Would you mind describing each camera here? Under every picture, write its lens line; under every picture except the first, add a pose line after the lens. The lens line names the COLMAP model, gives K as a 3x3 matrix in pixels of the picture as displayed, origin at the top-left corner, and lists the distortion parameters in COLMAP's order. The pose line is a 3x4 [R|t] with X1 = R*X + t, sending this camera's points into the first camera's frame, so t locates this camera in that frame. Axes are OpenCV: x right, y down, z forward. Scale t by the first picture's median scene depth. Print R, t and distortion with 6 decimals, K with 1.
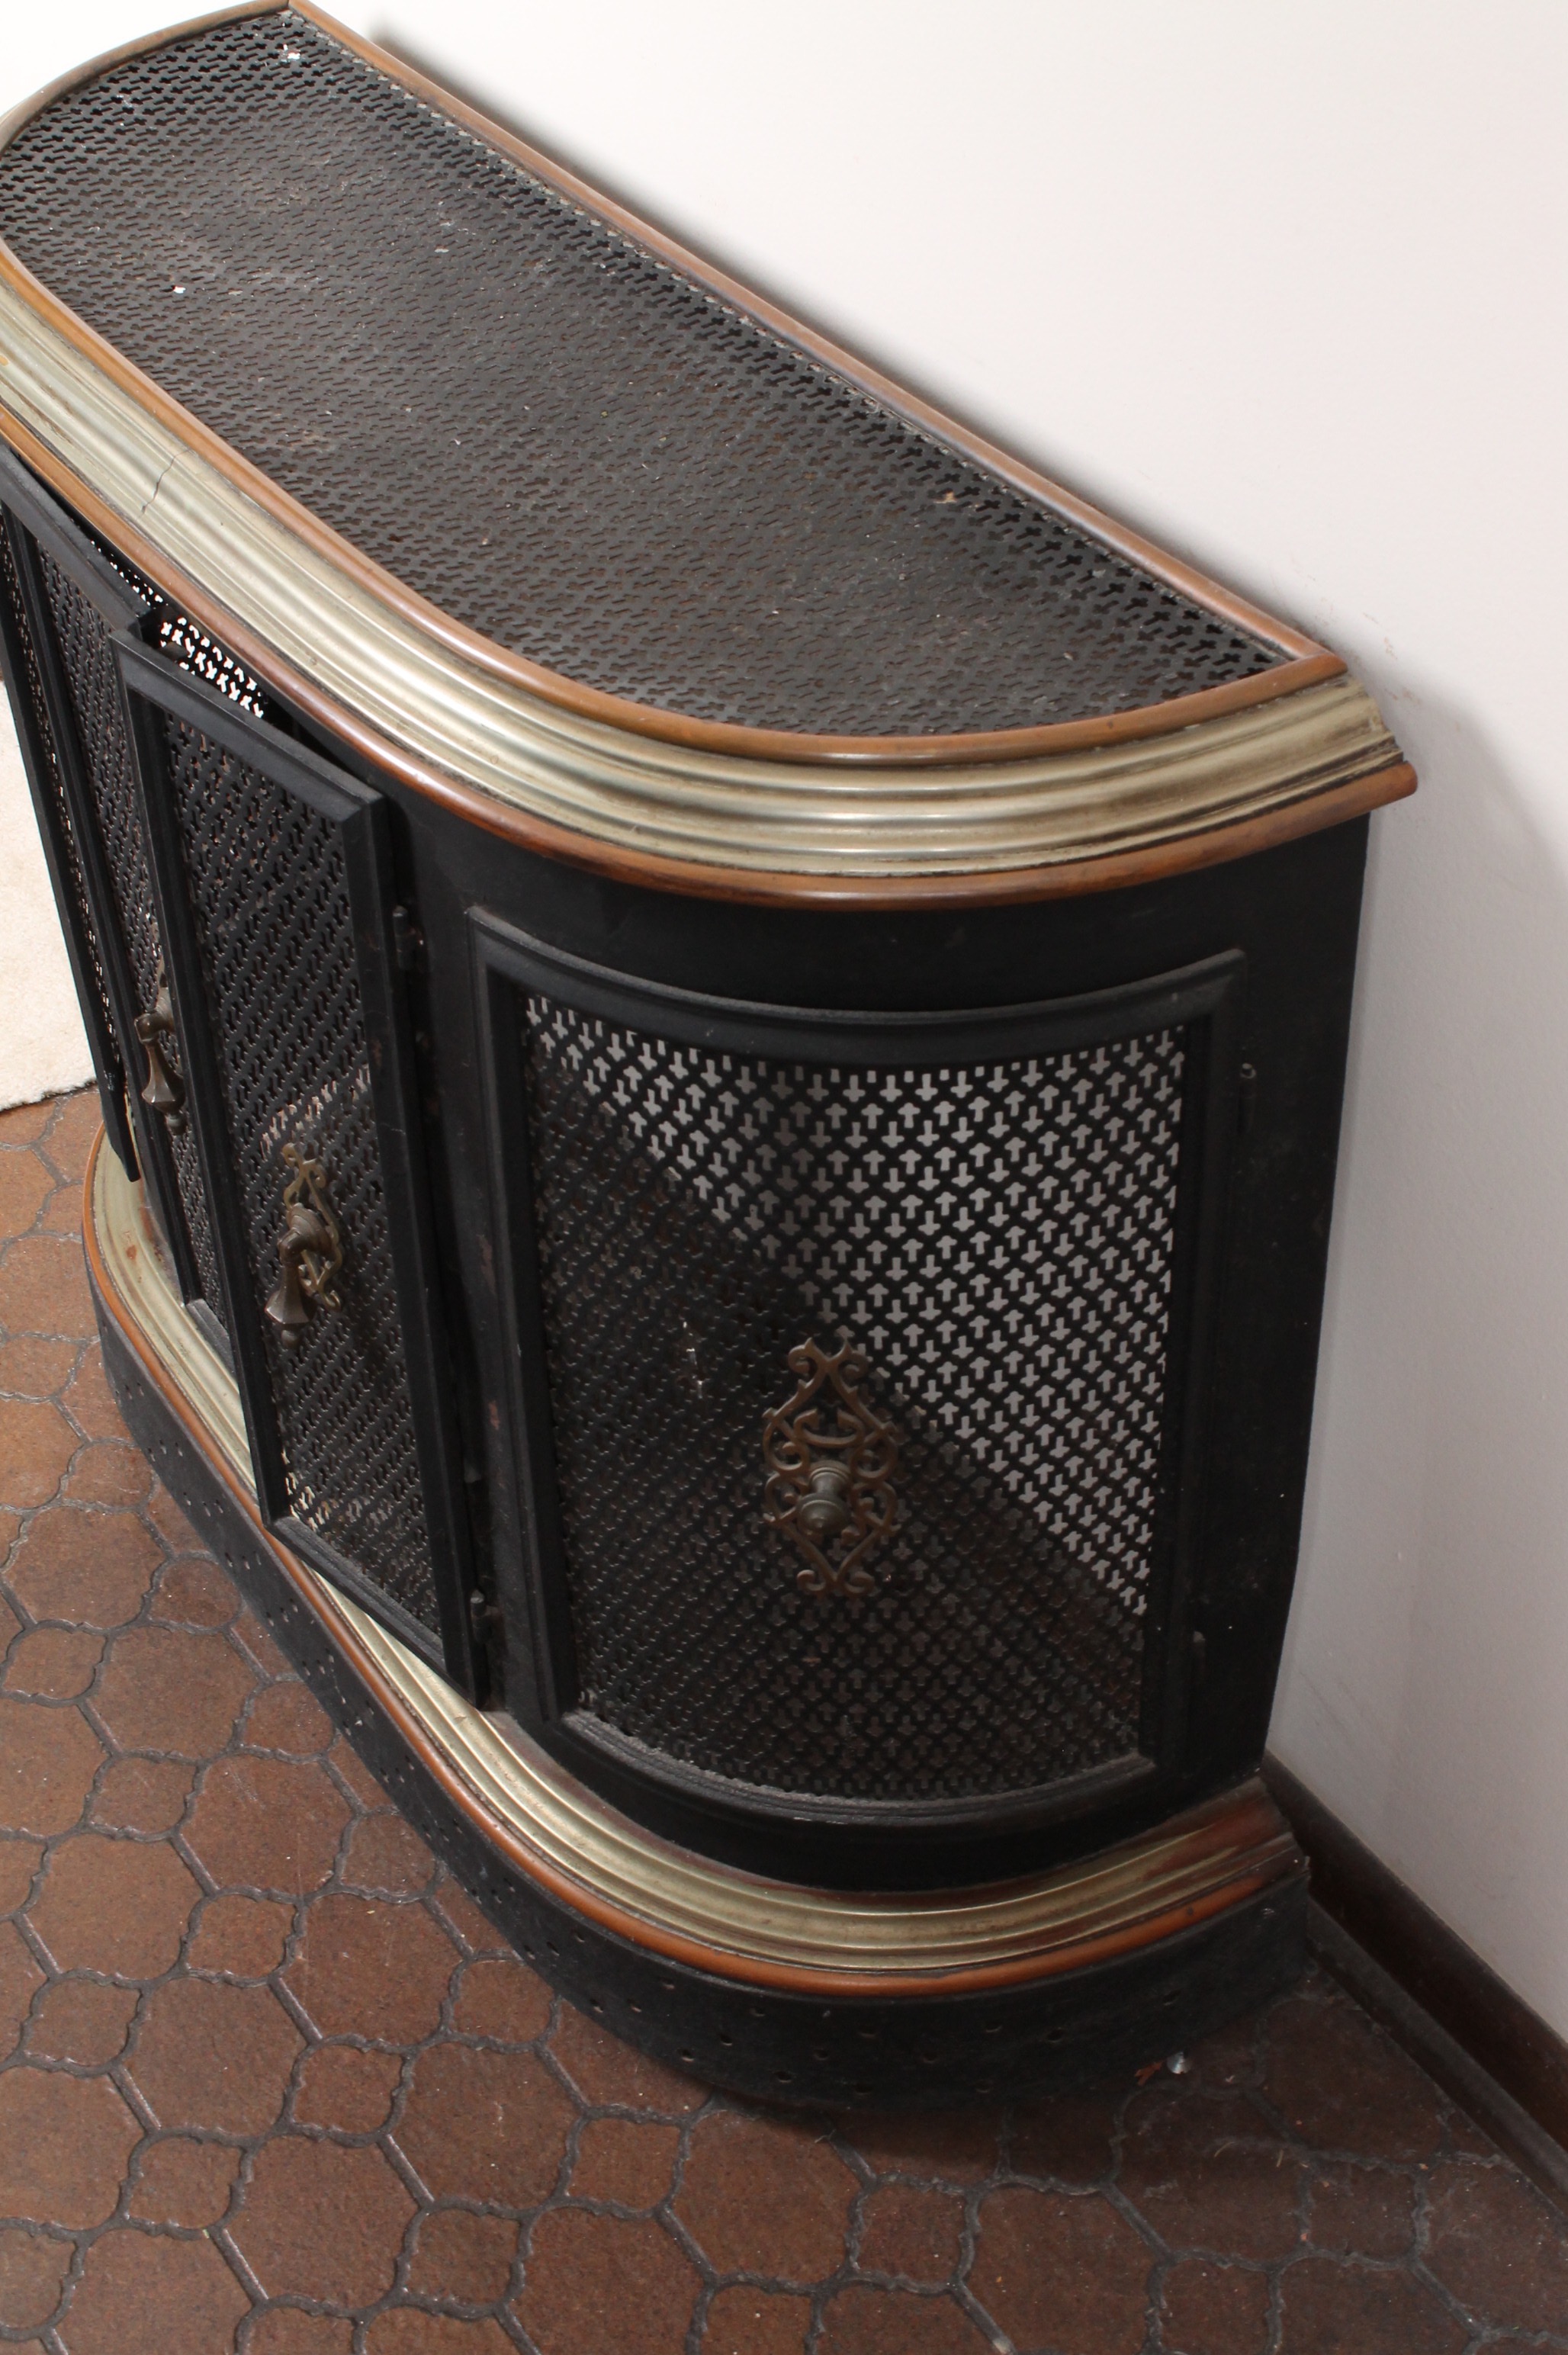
lens RADIAL K [[3323.5, 0, 780.5], [0, 3323.5, 1091.7], [0, 0, 1]] dist [0.005732, 0.353434]
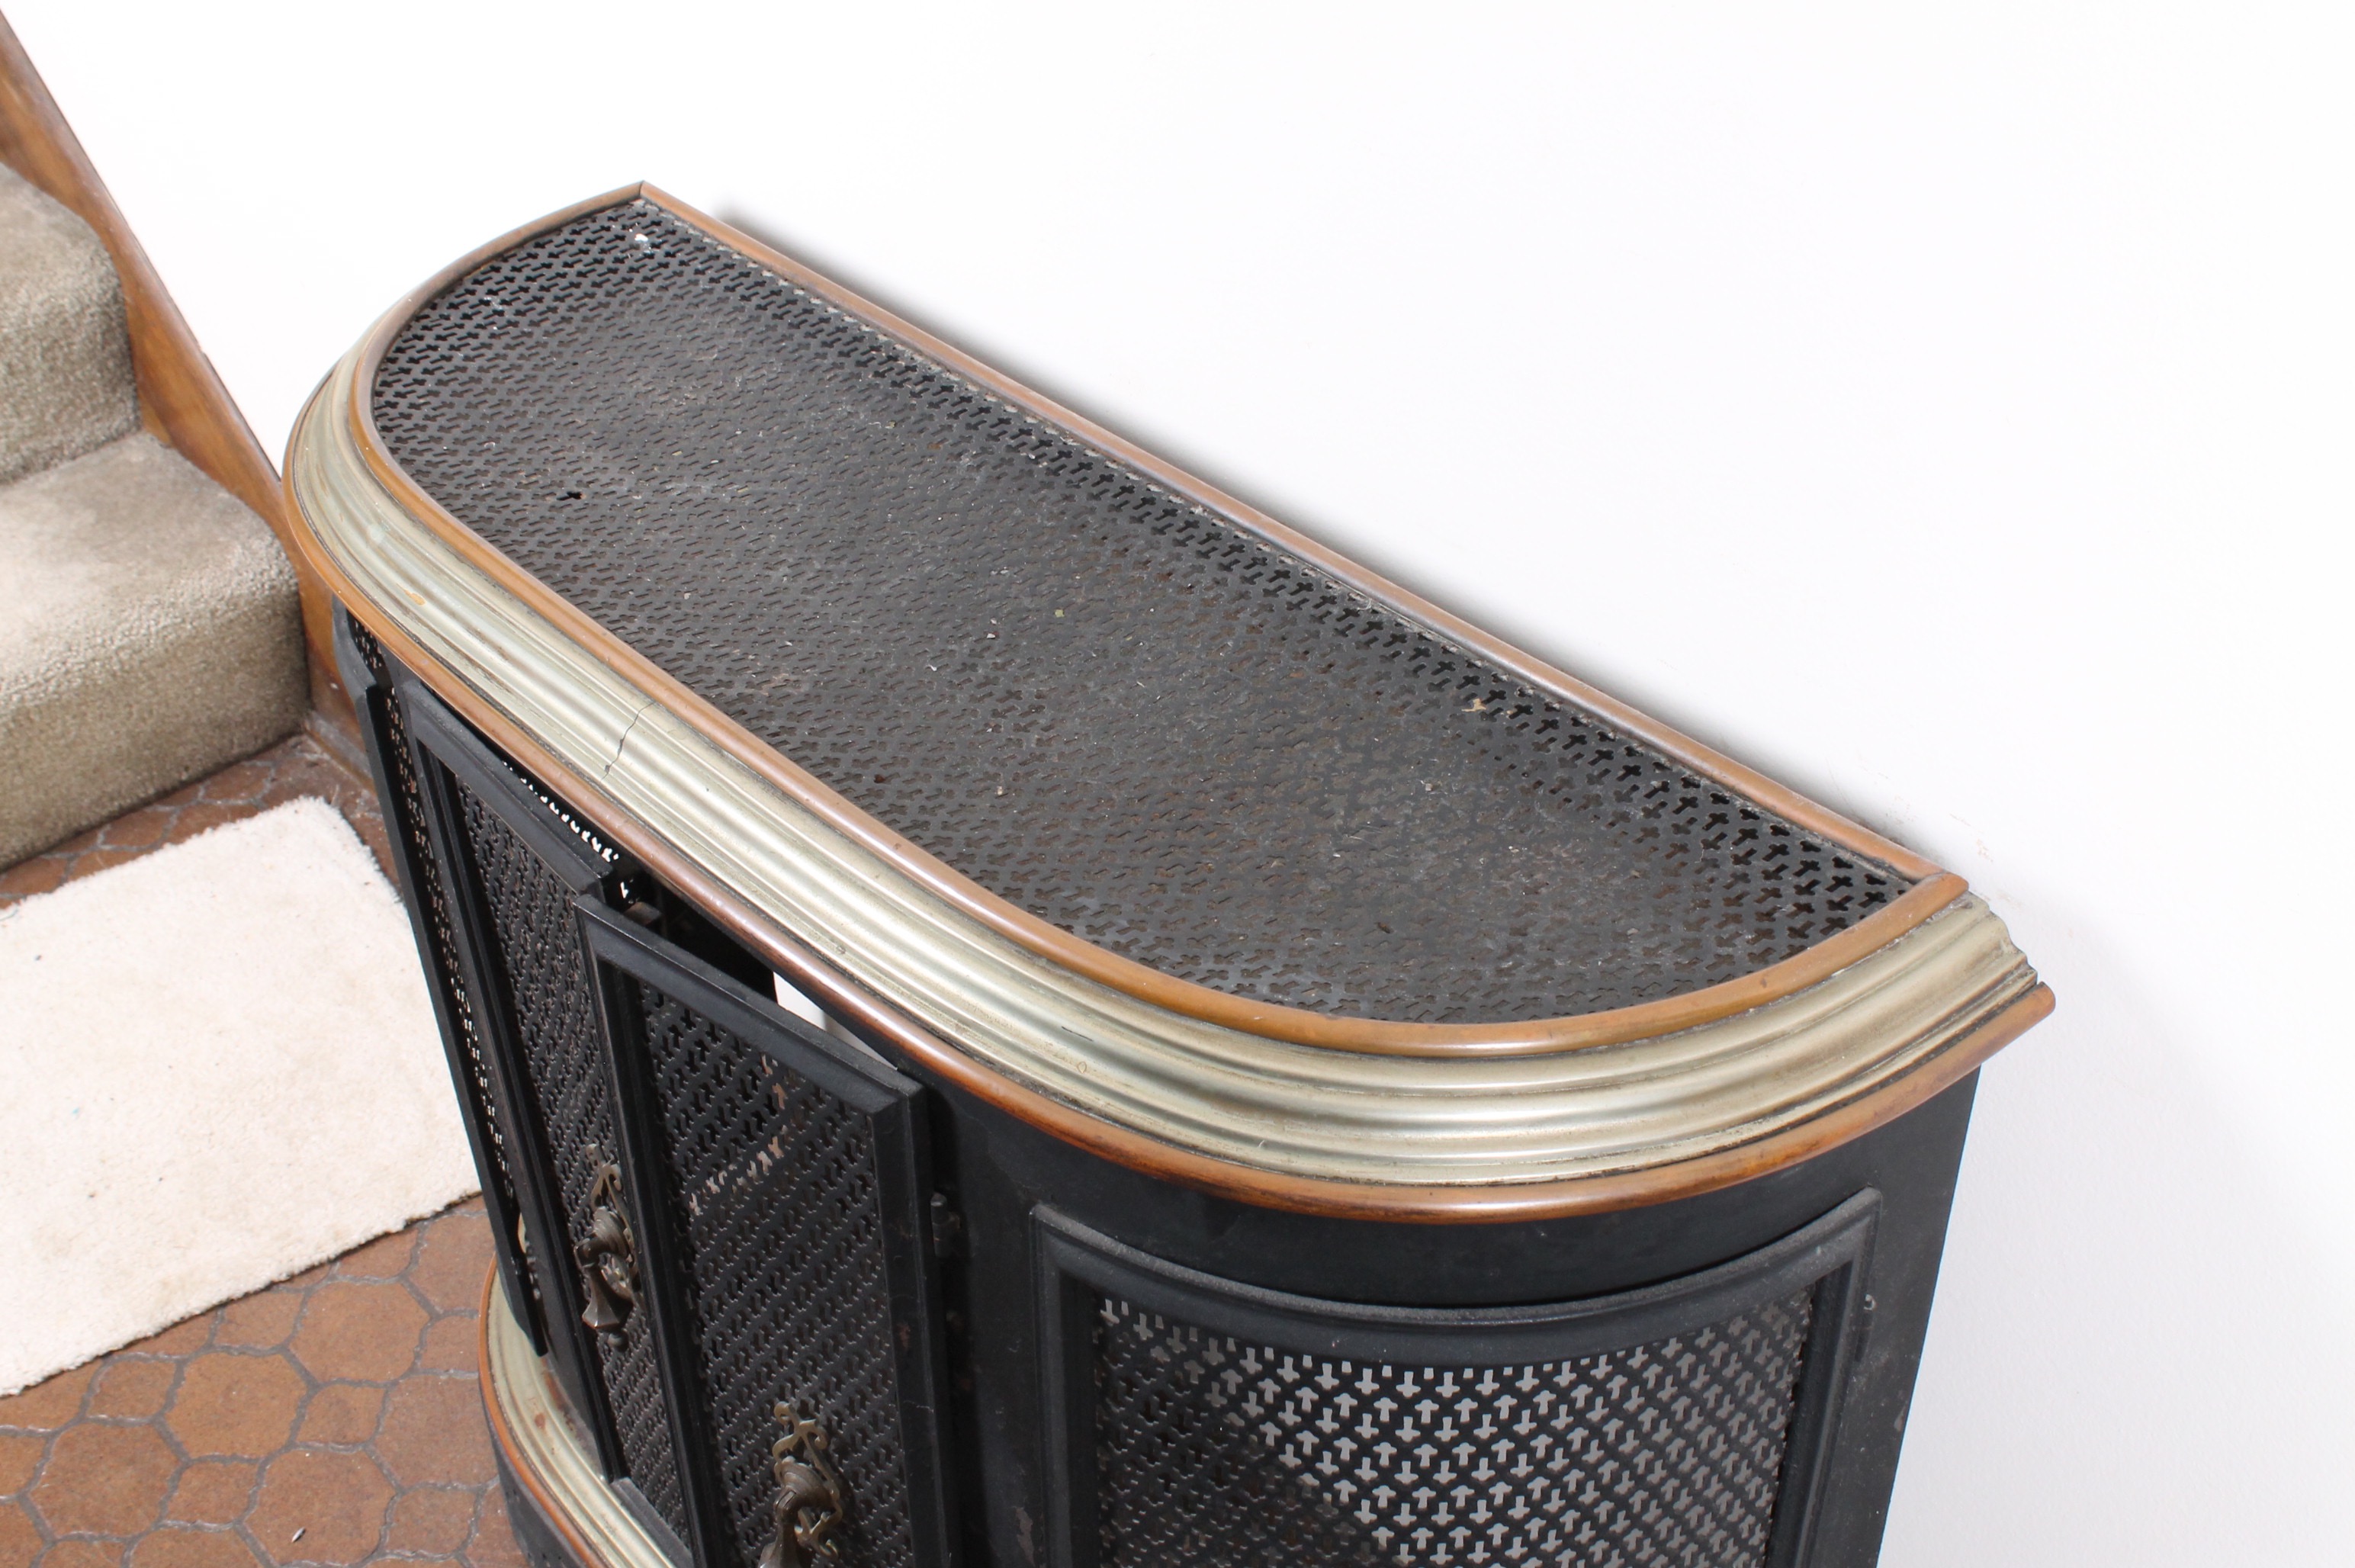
lens RADIAL K [[2651.4, 0, 1177.5], [0, 2651.4, 784.0], [0, 0, 1]] dist [-0.042463, 0.033123]
pose [[0.989086, -0.073553, 0.127669, -0.114334], [0.079956, 0.995747, -0.045763, -0.110493], [-0.123761, 0.055471, 0.990760, 0.224420]]
